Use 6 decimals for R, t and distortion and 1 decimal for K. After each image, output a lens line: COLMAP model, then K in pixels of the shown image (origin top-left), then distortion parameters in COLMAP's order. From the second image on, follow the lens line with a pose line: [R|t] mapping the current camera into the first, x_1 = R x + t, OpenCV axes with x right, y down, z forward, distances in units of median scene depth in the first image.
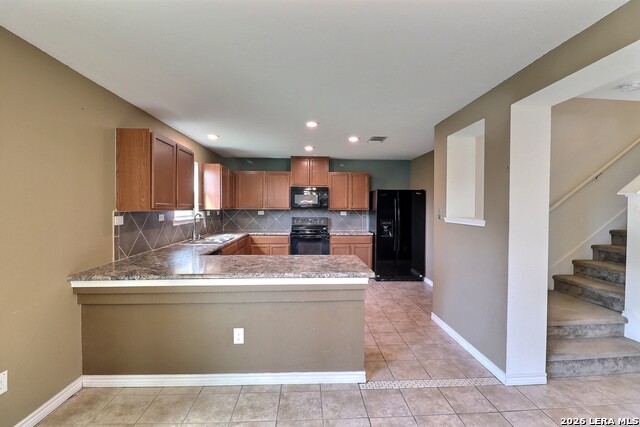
lens RADIAL K [[295.8, 0, 320.0], [0, 295.8, 213.5], [0, 0, 1]] dist [0.001472, -0.013332]
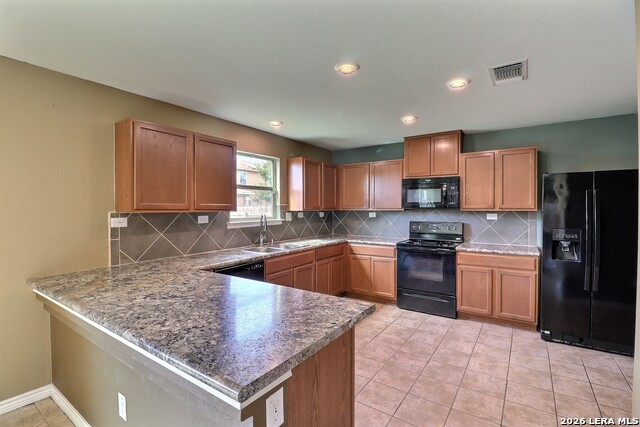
lens RADIAL K [[295.8, 0, 320.0], [0, 295.8, 213.5], [0, 0, 1]] dist [0.001472, -0.013332]
pose [[0.798686, 0.002224, -0.601743, 0.183580], [-0.005992, 0.999973, -0.004256, -0.001897], [0.601718, 0.007005, 0.798678, 0.305231]]
